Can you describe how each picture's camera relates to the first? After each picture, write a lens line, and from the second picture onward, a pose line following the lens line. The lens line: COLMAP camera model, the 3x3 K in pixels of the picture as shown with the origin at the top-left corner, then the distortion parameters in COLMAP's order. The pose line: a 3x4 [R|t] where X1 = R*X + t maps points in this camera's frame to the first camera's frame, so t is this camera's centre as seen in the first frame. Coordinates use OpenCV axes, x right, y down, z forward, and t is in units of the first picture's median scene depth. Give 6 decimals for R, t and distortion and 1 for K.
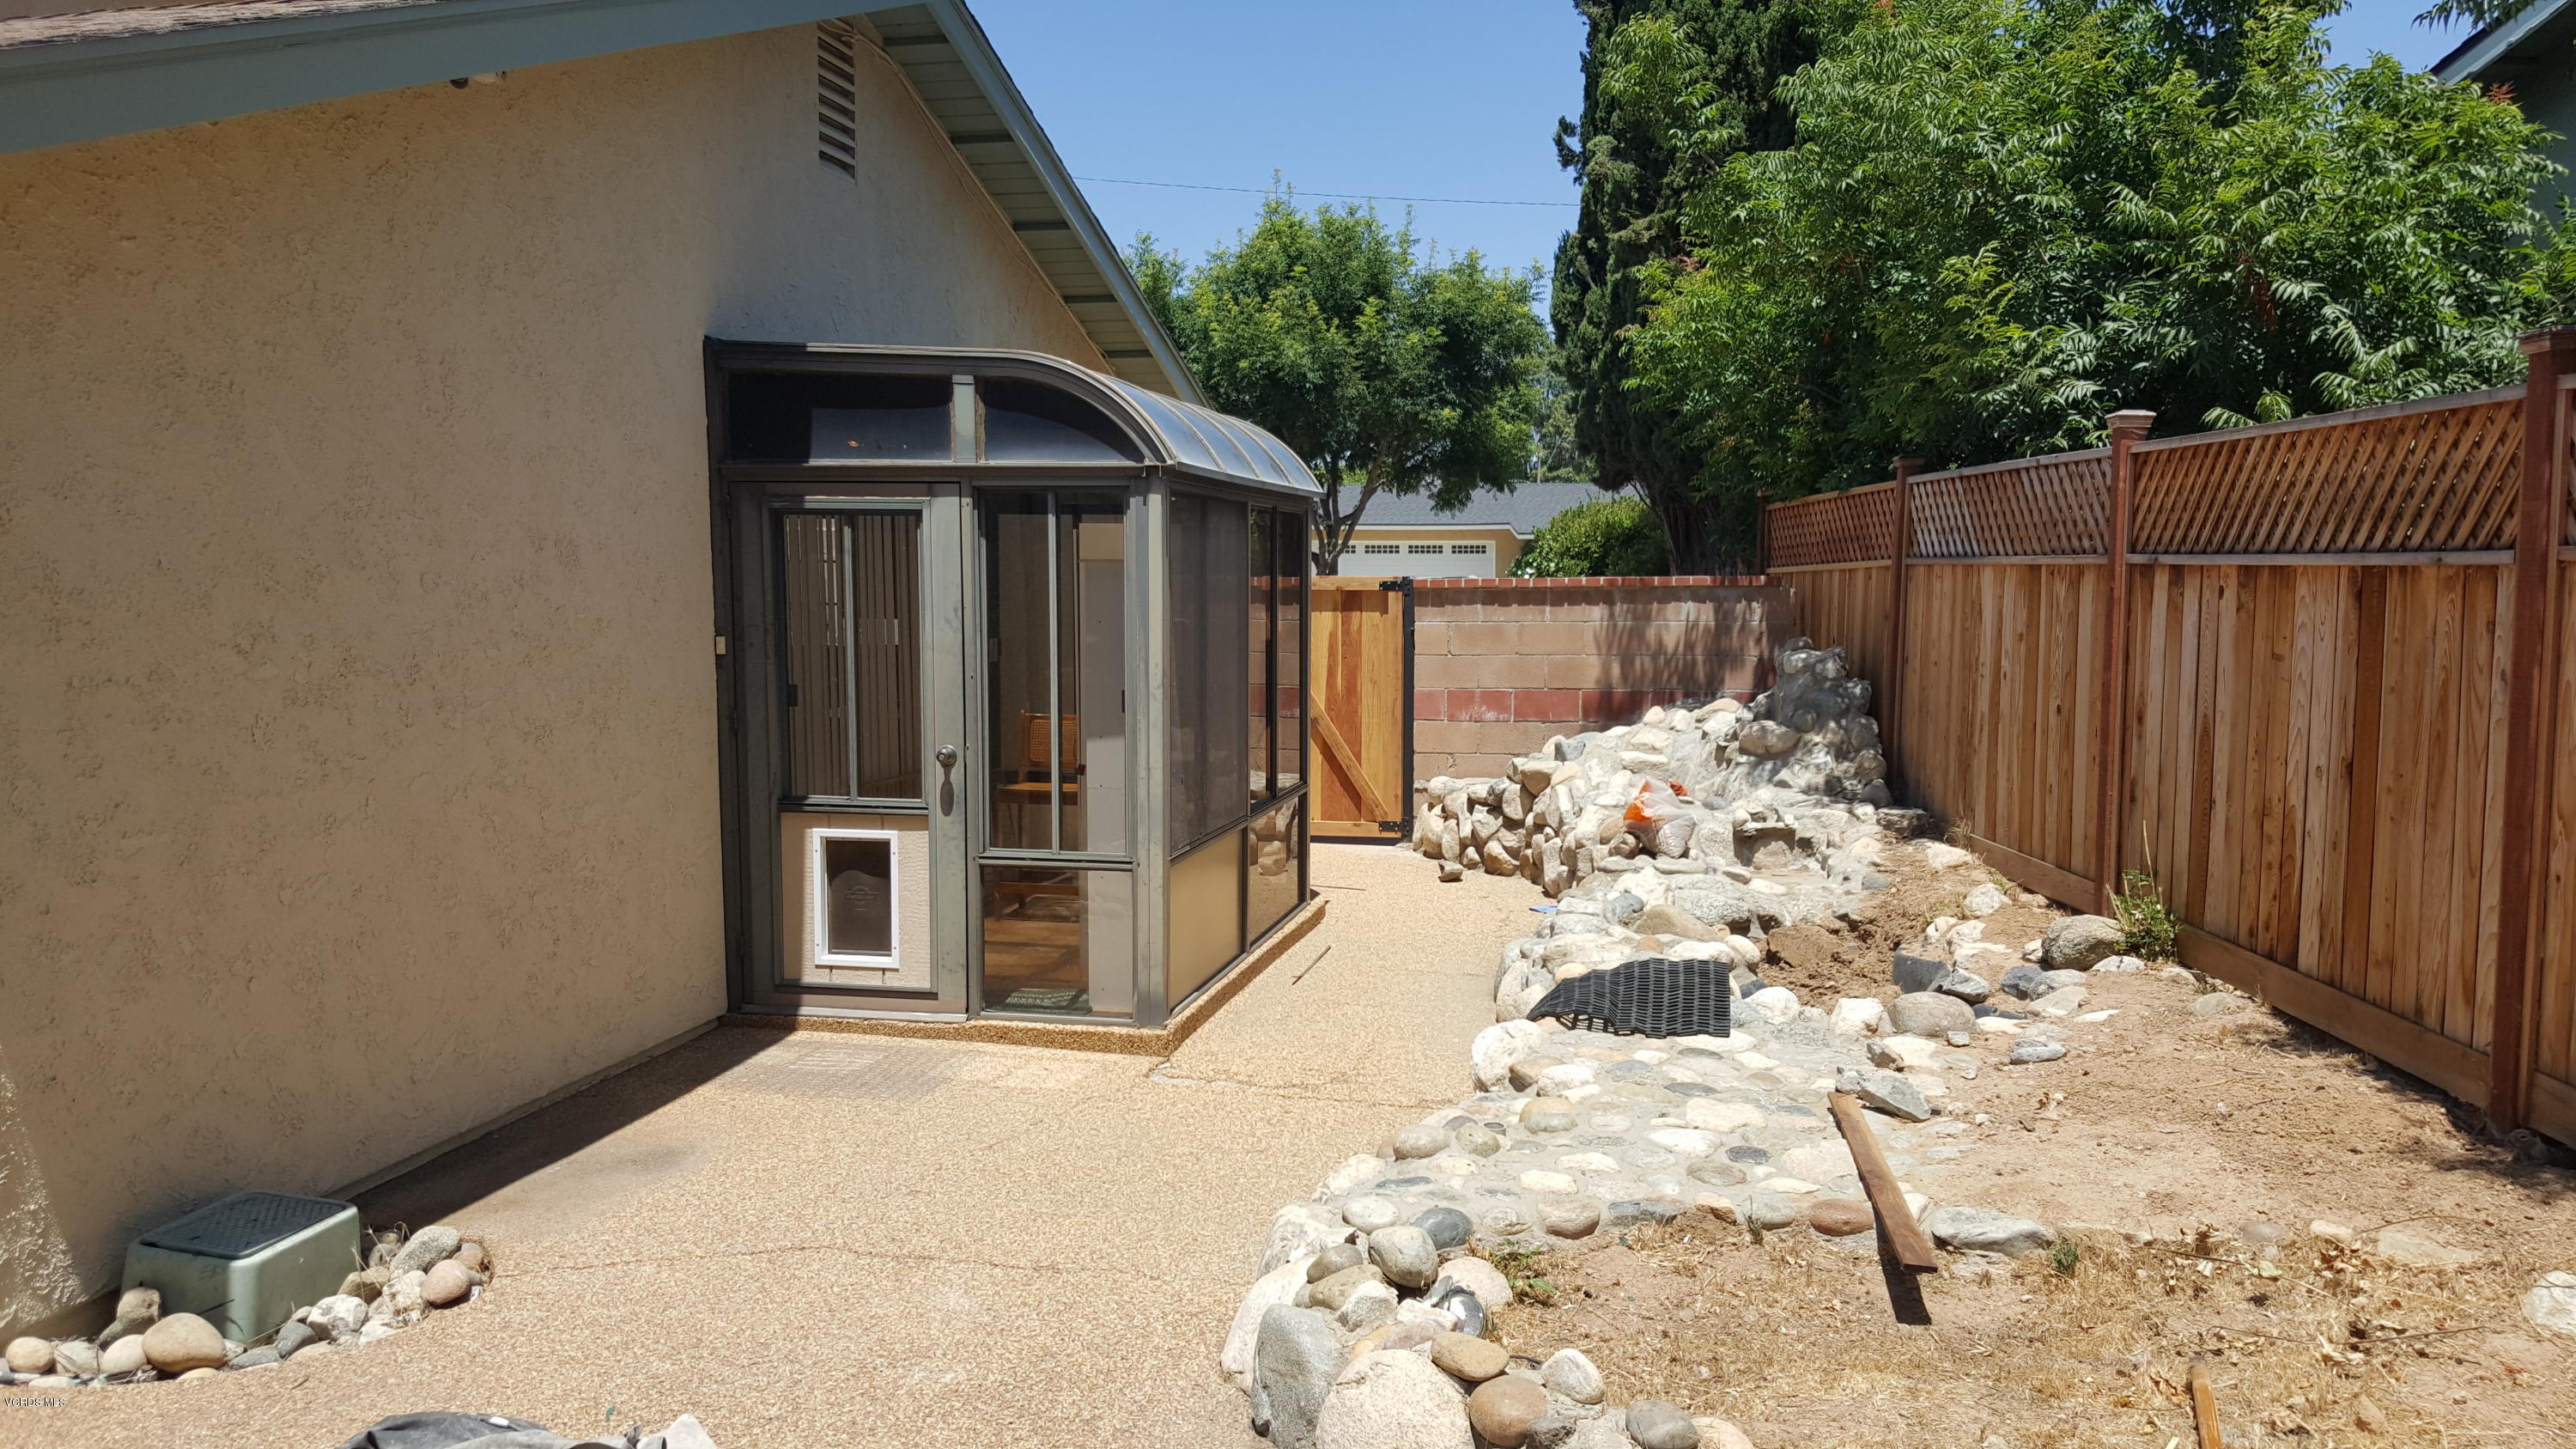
lens RADIAL K [[1856.6, 0, 1291.0], [0, 1856.6, 730.0], [0, 0, 1]] dist [0.079989, -0.103564]
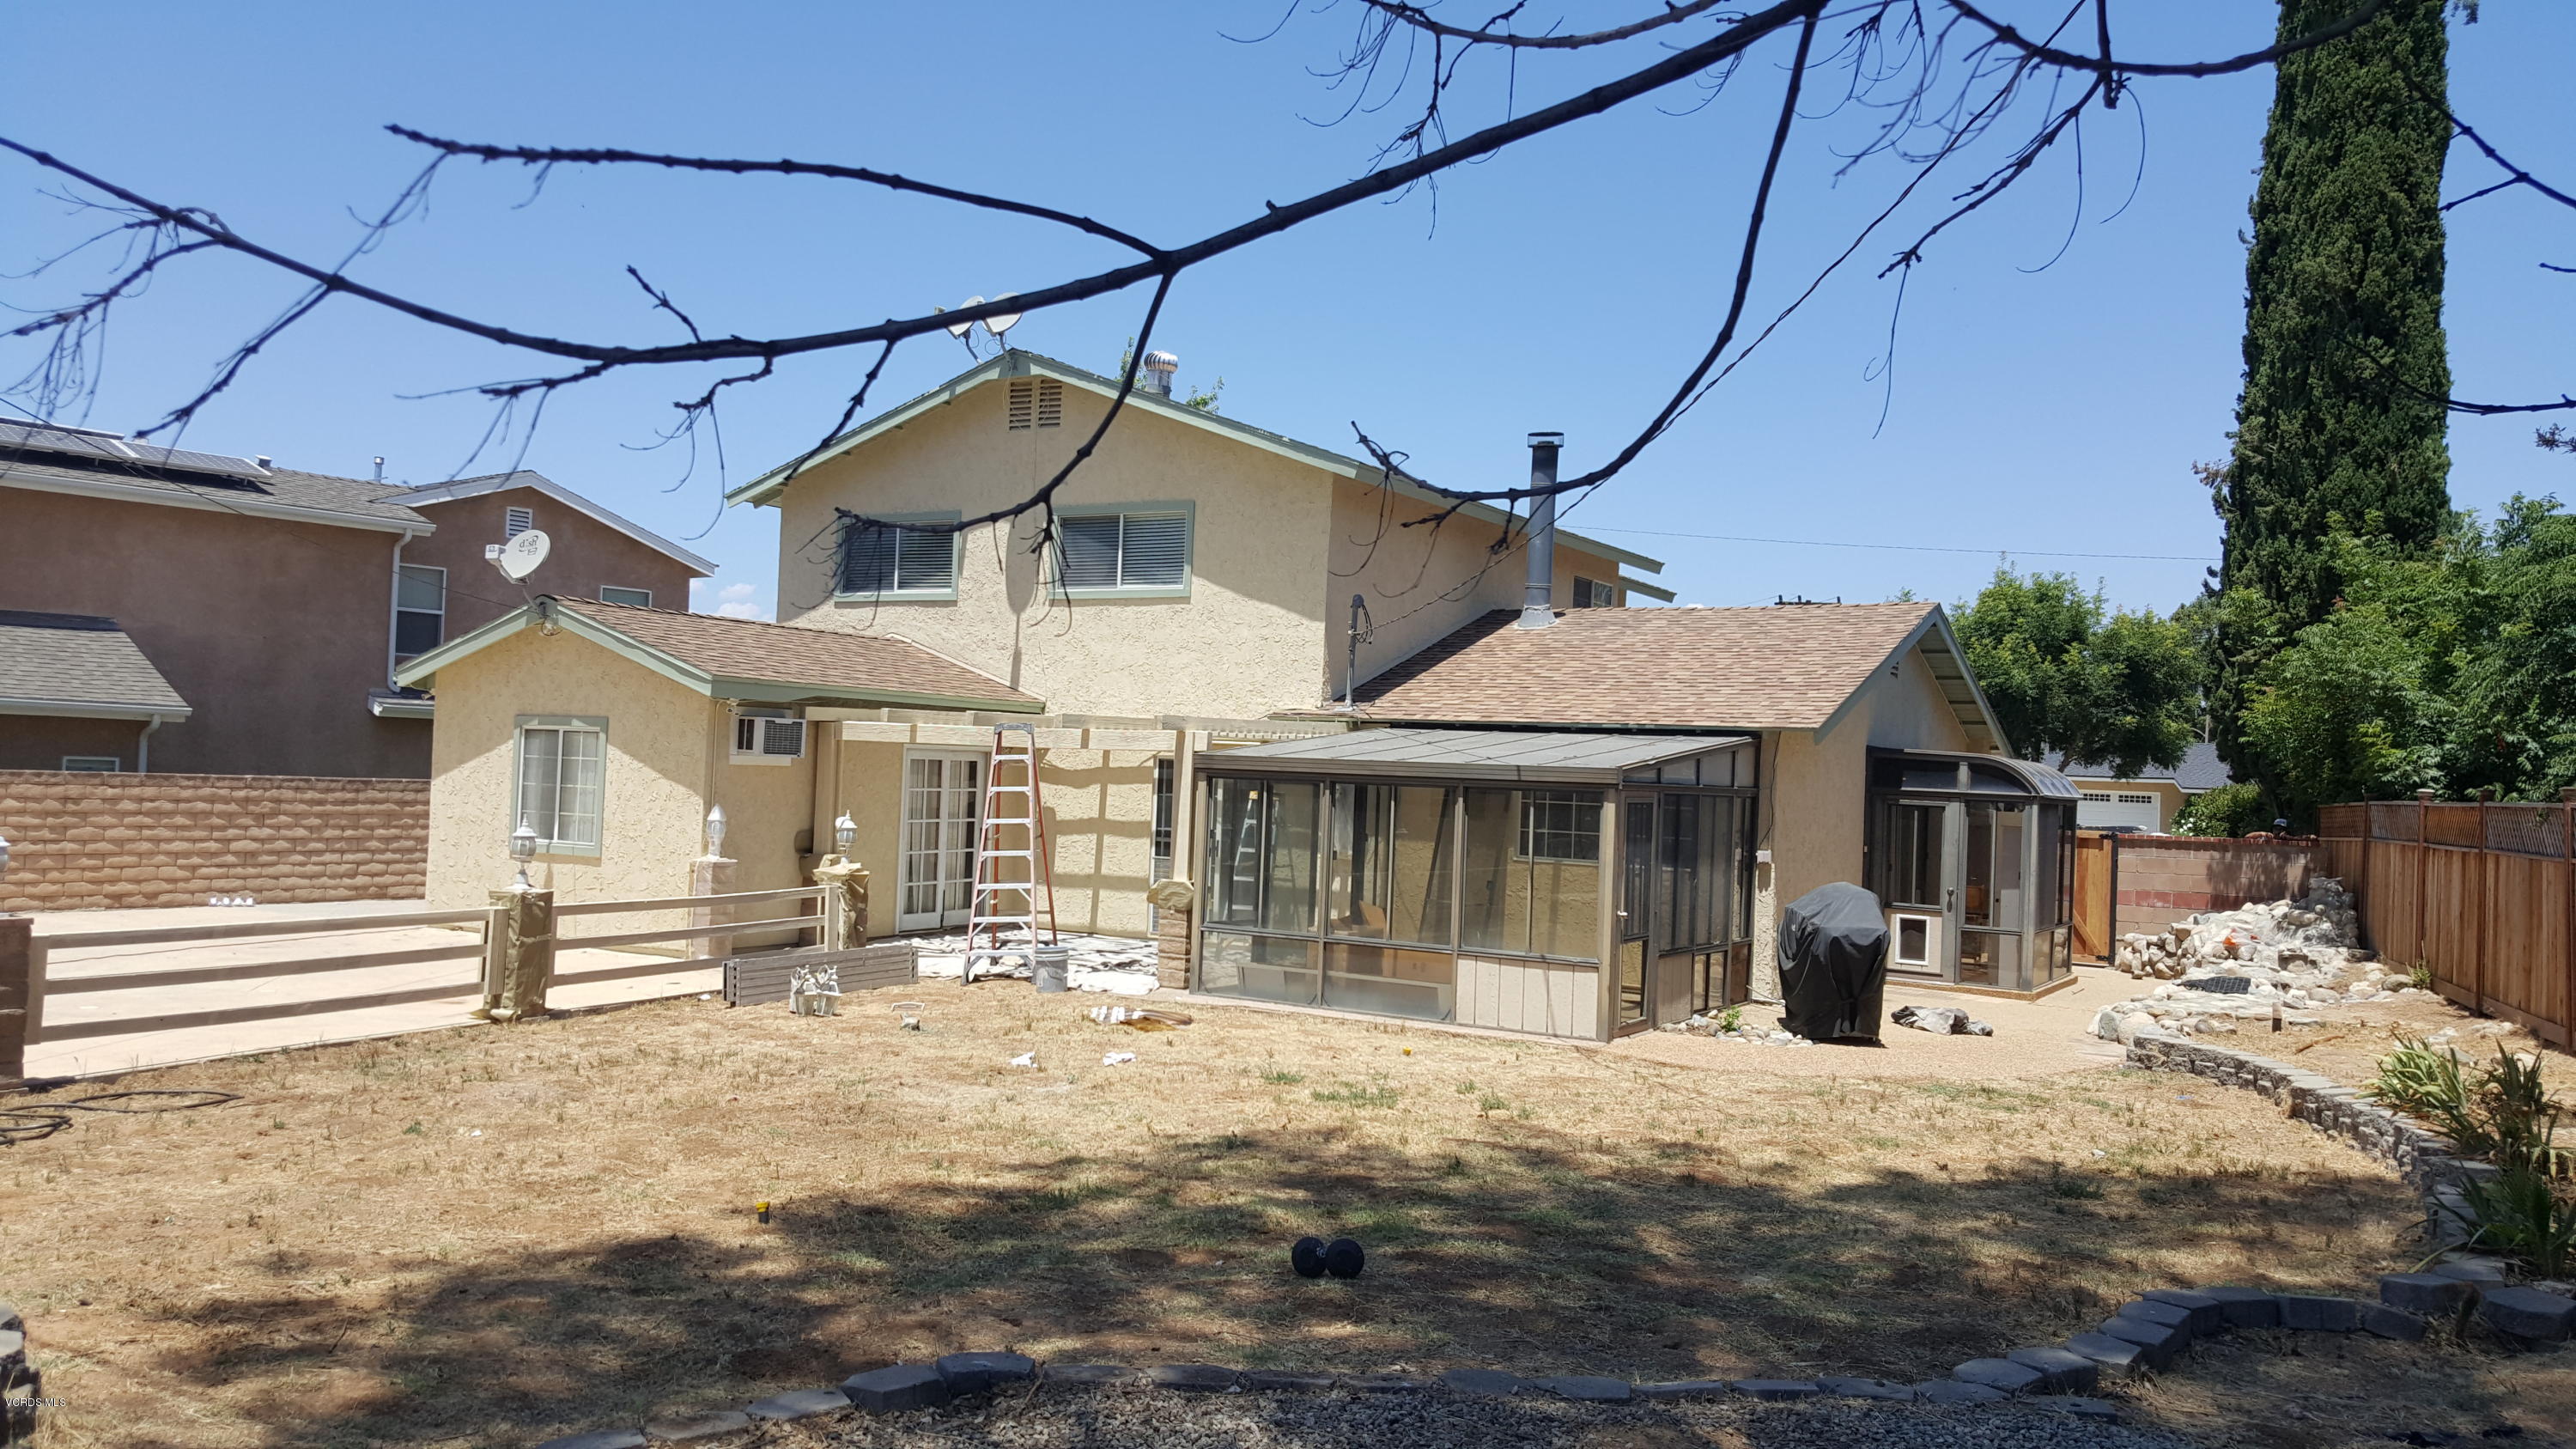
lens RADIAL K [[1856.6, 0, 1296.1], [0, 1856.6, 711.8], [0, 0, 1]] dist [0.079989, -0.103564]
pose [[0.948002, 0.028960, -0.316944, -0.151253], [-0.068126, 0.991234, -0.113198, 0.087295], [0.310887, 0.128904, 0.941665, -1.337843]]
